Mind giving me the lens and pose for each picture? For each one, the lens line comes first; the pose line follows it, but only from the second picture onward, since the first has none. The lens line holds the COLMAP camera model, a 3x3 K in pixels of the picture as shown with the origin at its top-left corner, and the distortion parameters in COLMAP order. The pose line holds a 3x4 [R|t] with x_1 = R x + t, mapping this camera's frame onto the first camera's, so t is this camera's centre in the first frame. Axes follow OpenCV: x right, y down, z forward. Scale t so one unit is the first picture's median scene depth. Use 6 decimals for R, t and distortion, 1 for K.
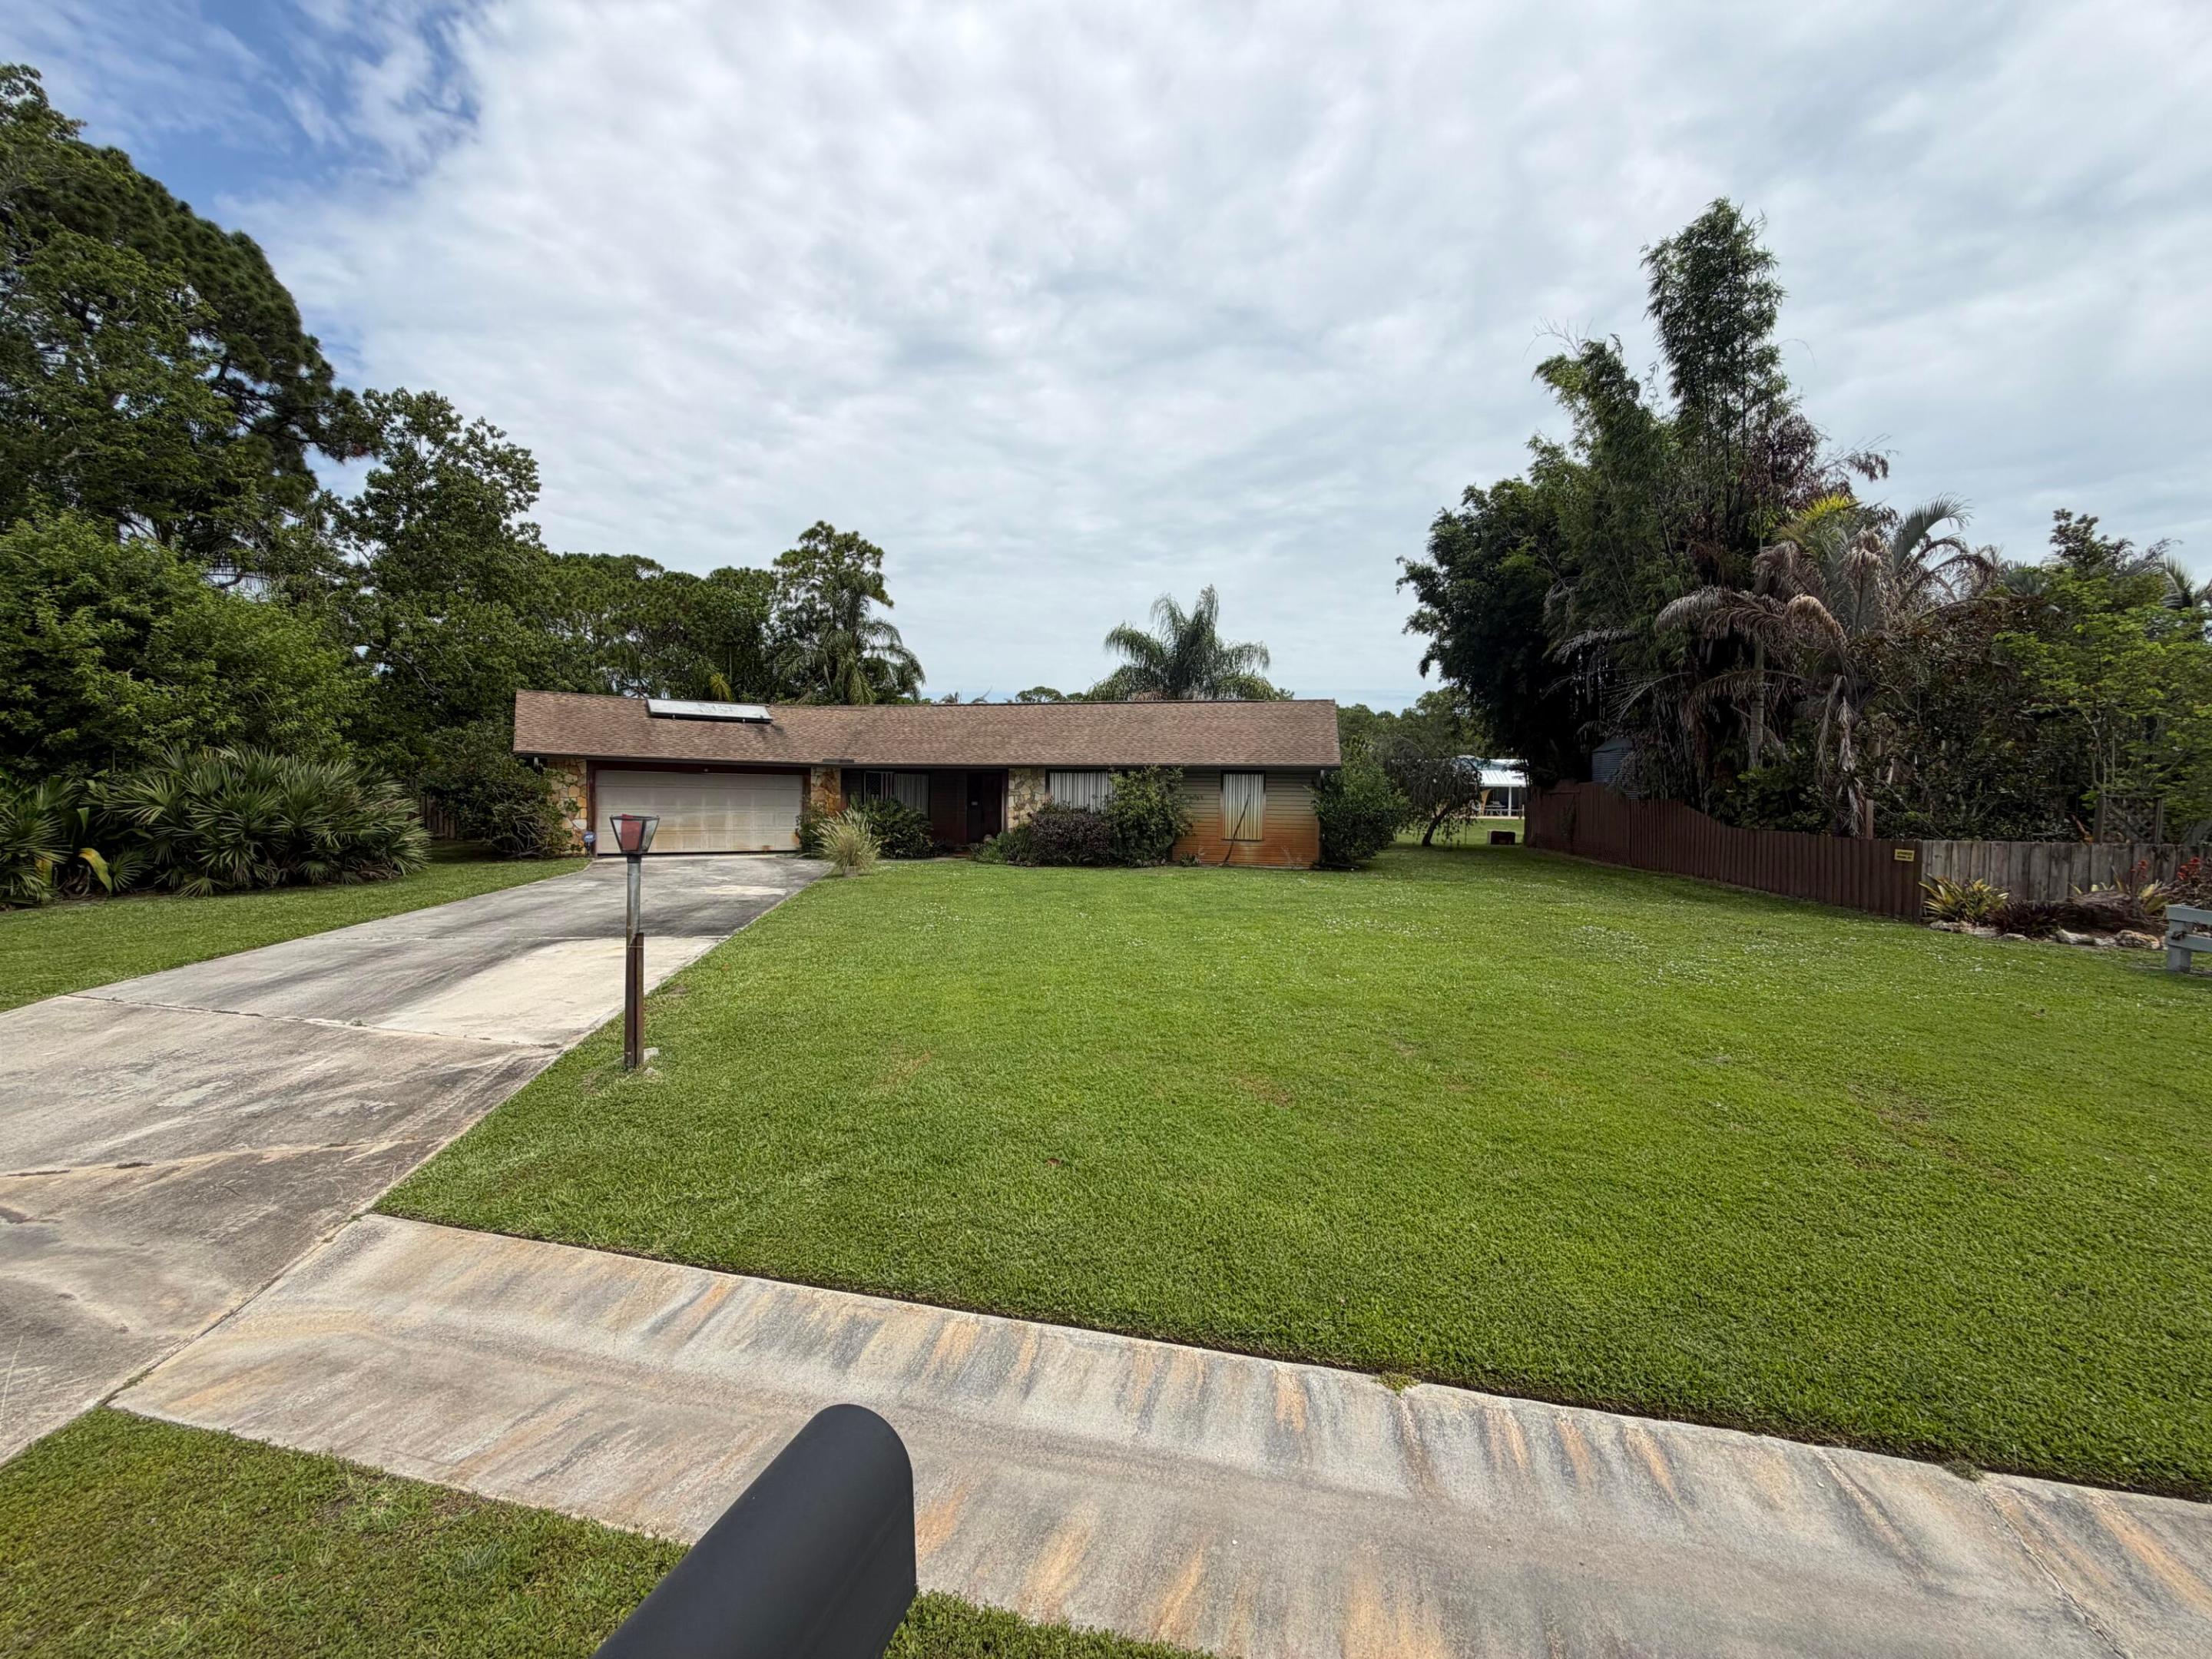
lens RADIAL K [[892.5, 0, 1099.7], [0, 892.5, 831.0], [0, 0, 1]] dist [0.000314, -0.000127]
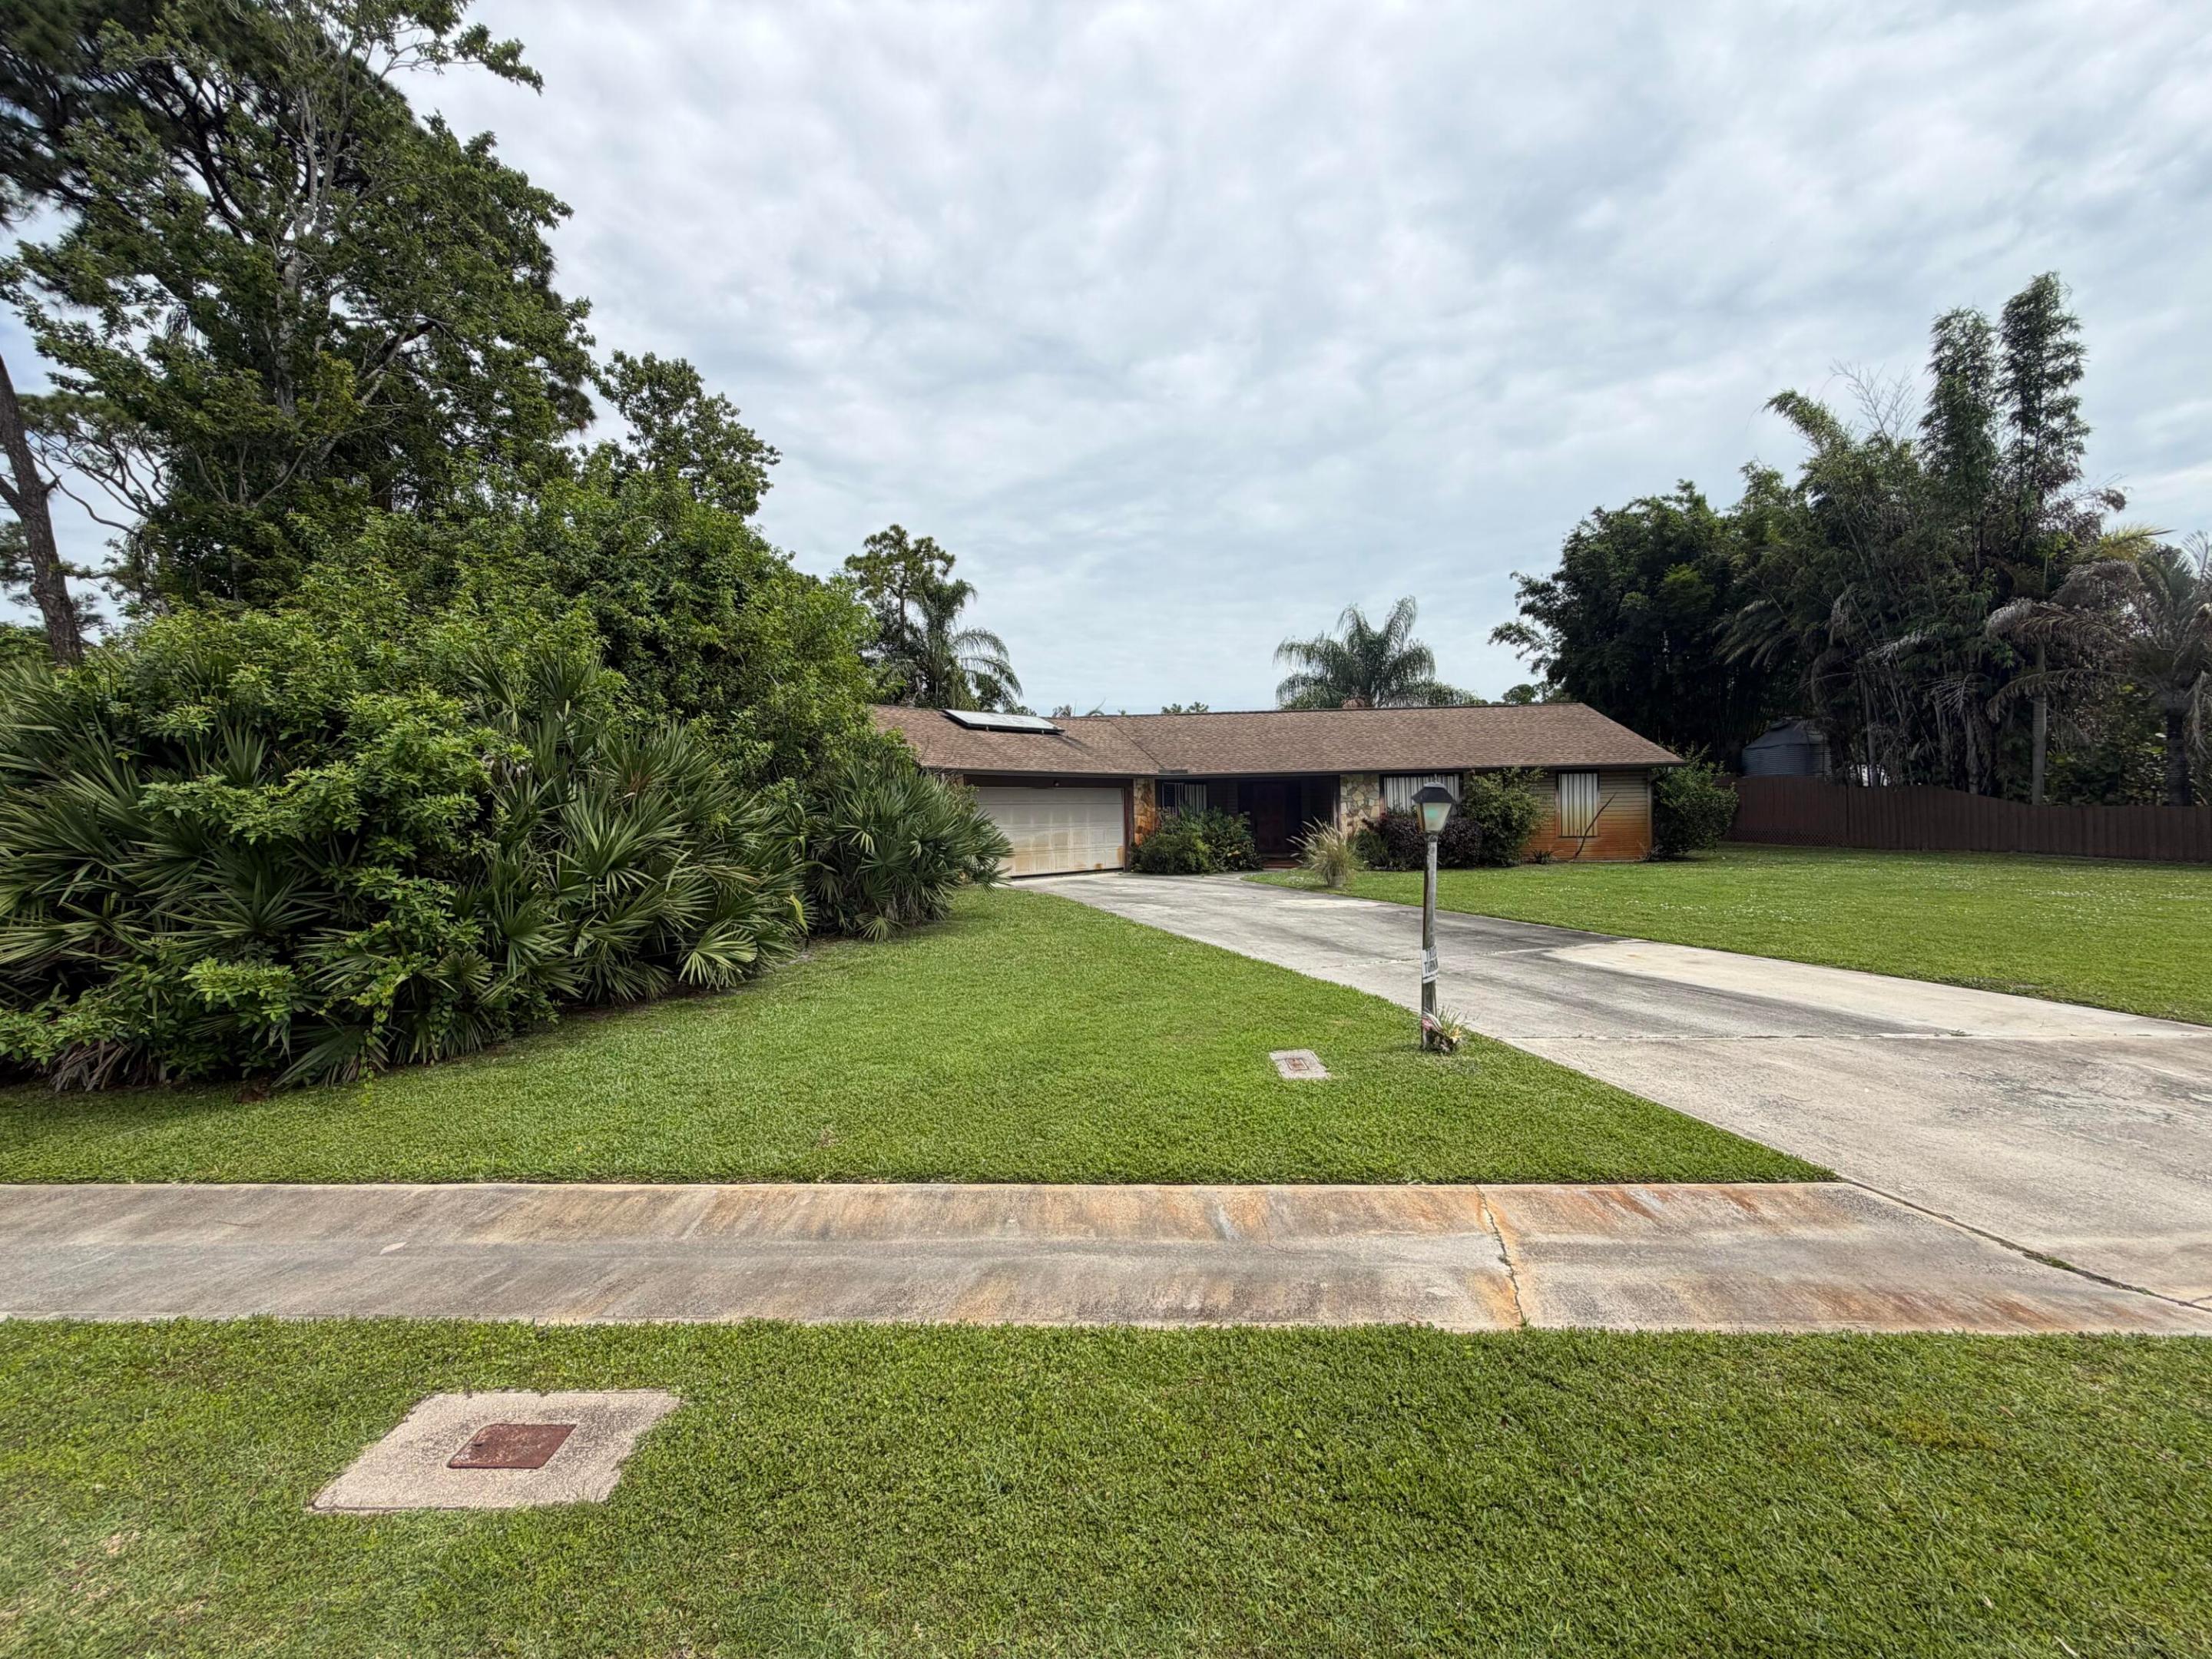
lens RADIAL K [[882.1, 0, 1089.3], [0, 882.1, 827.3], [0, 0, 1]] dist [-0.000450, -0.000500]
pose [[0.979844, -0.037977, 0.196119, -0.882839], [0.042053, 0.998976, -0.016659, -0.011527], [-0.195285, 0.024571, 0.980439, 0.156517]]
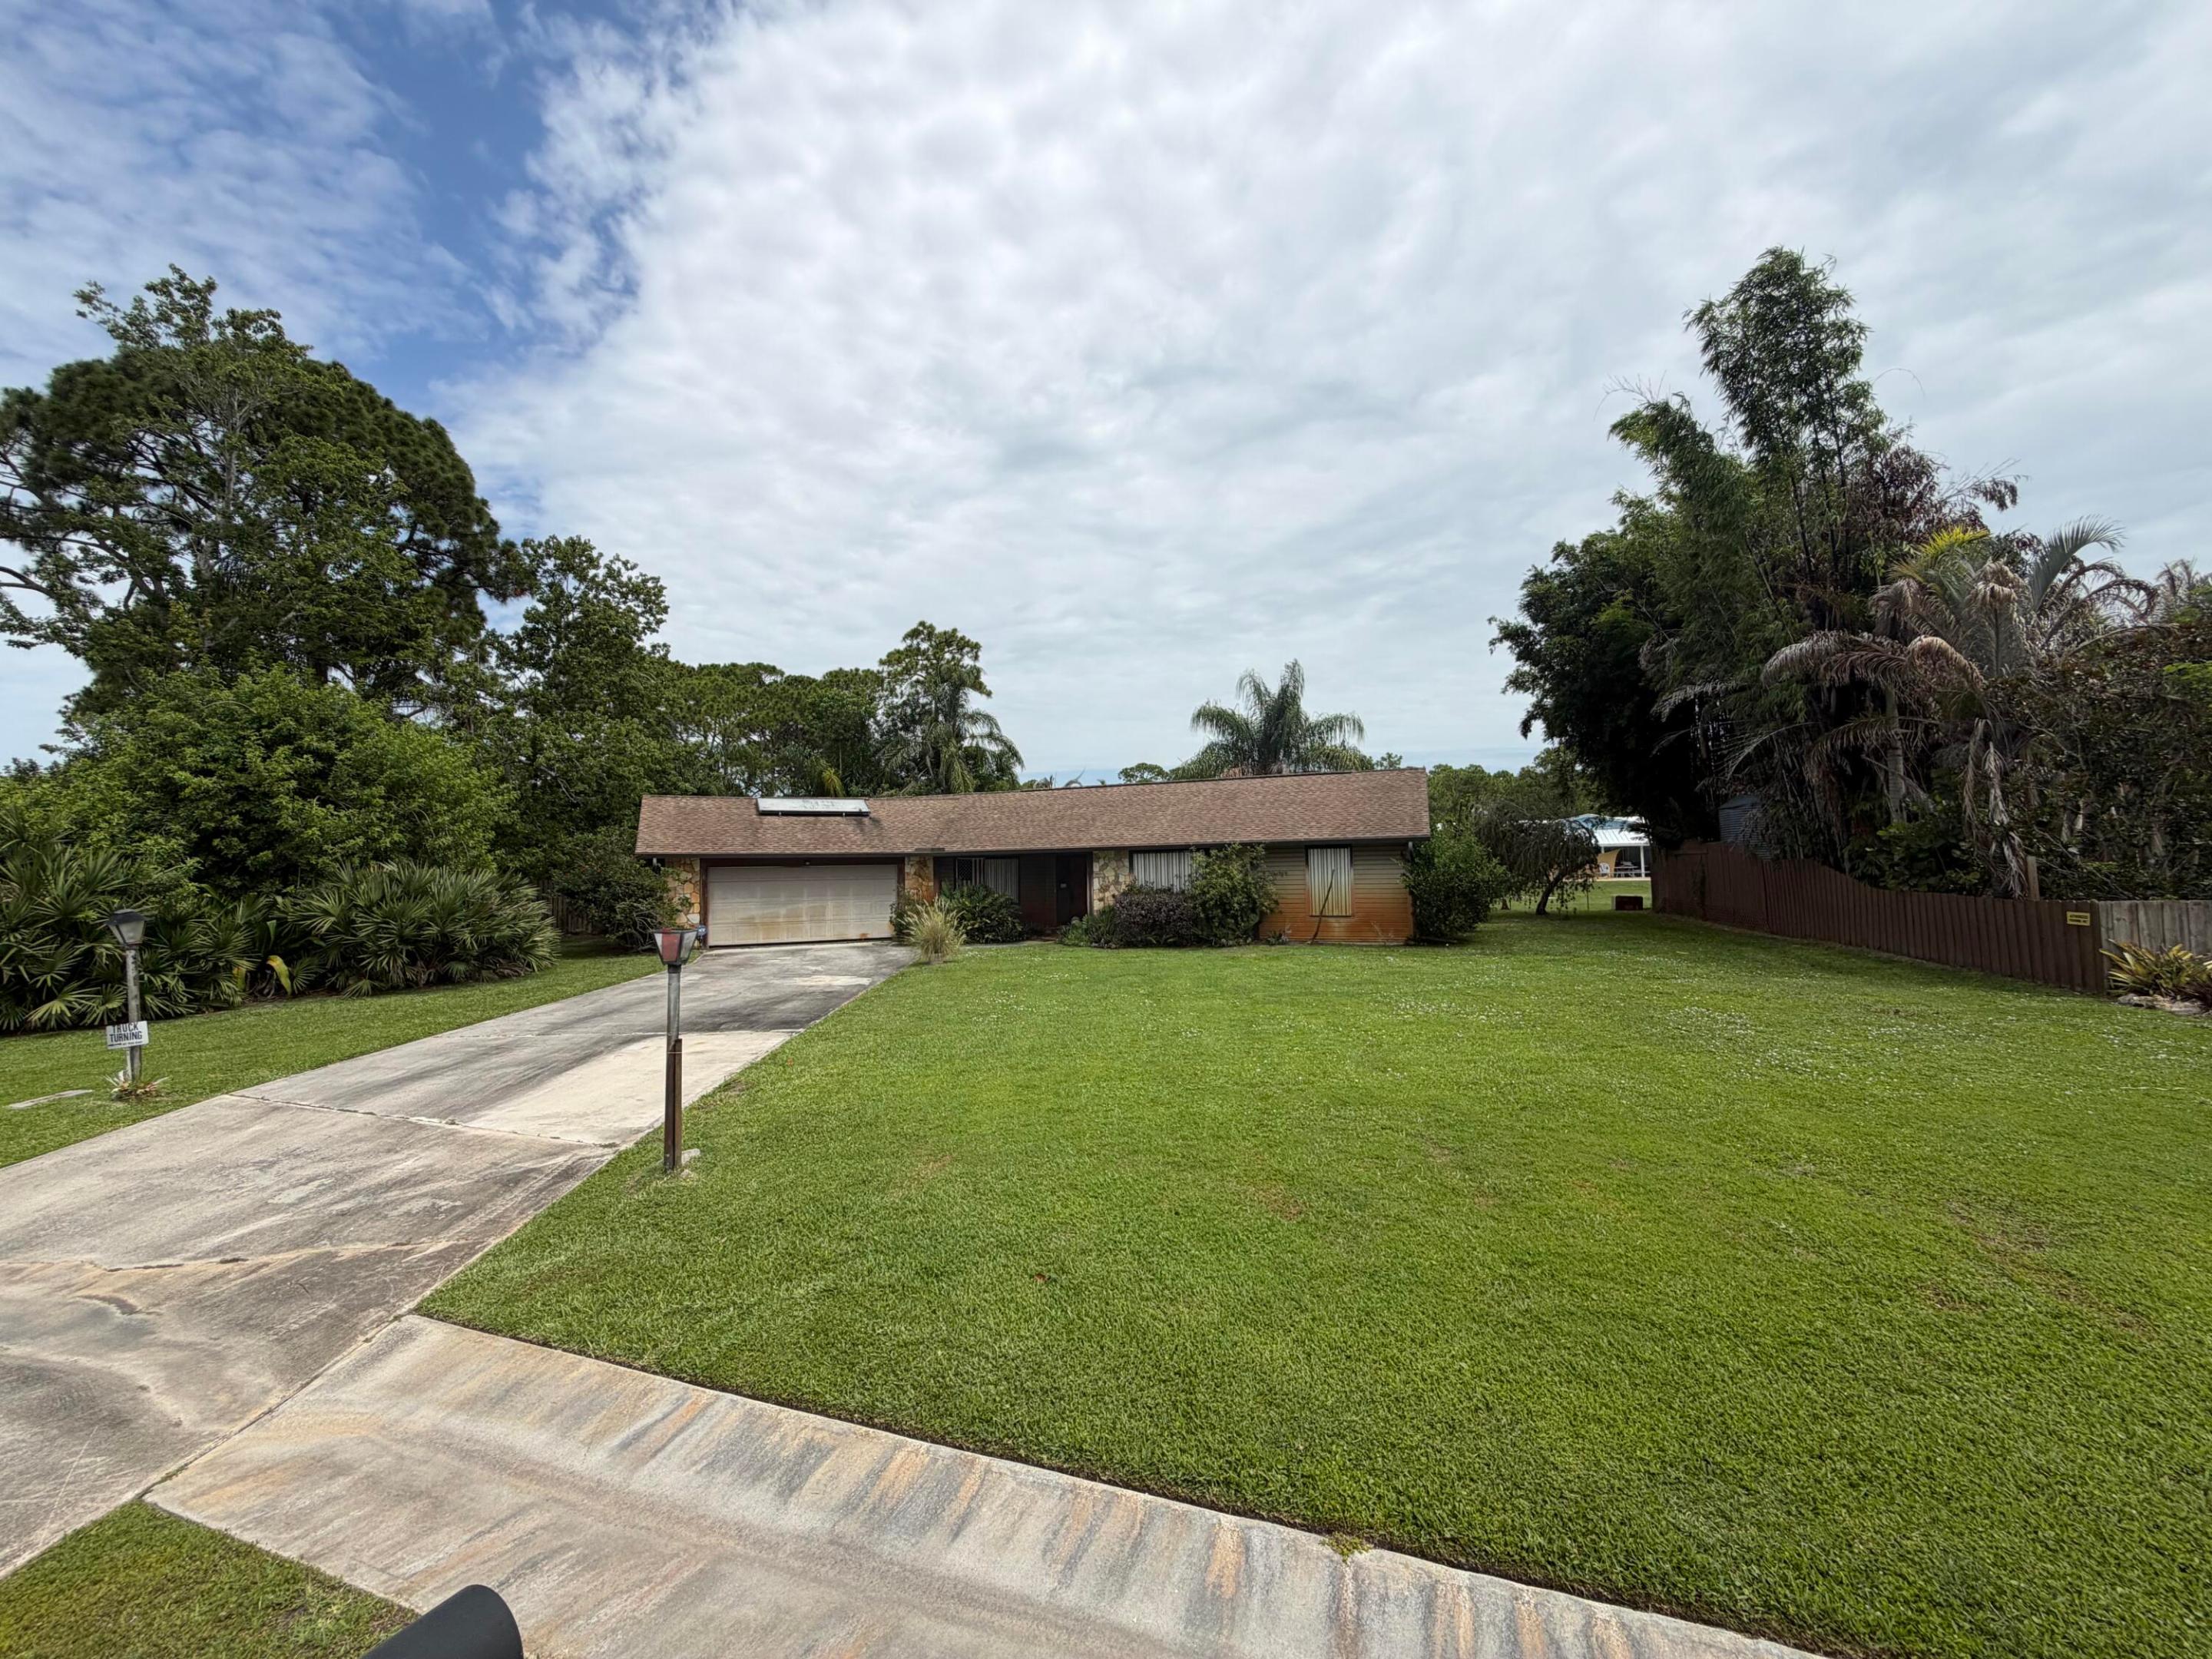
lens RADIAL K [[892.1, 0, 1095.4], [0, 892.1, 834.5], [0, 0, 1]] dist [-0.000450, 0.000064]
pose [[0.991254, -0.038979, -0.126083, 0.045852], [0.028934, 0.996332, -0.080537, -0.011083], [0.128760, 0.076184, 0.988745, -0.001734]]
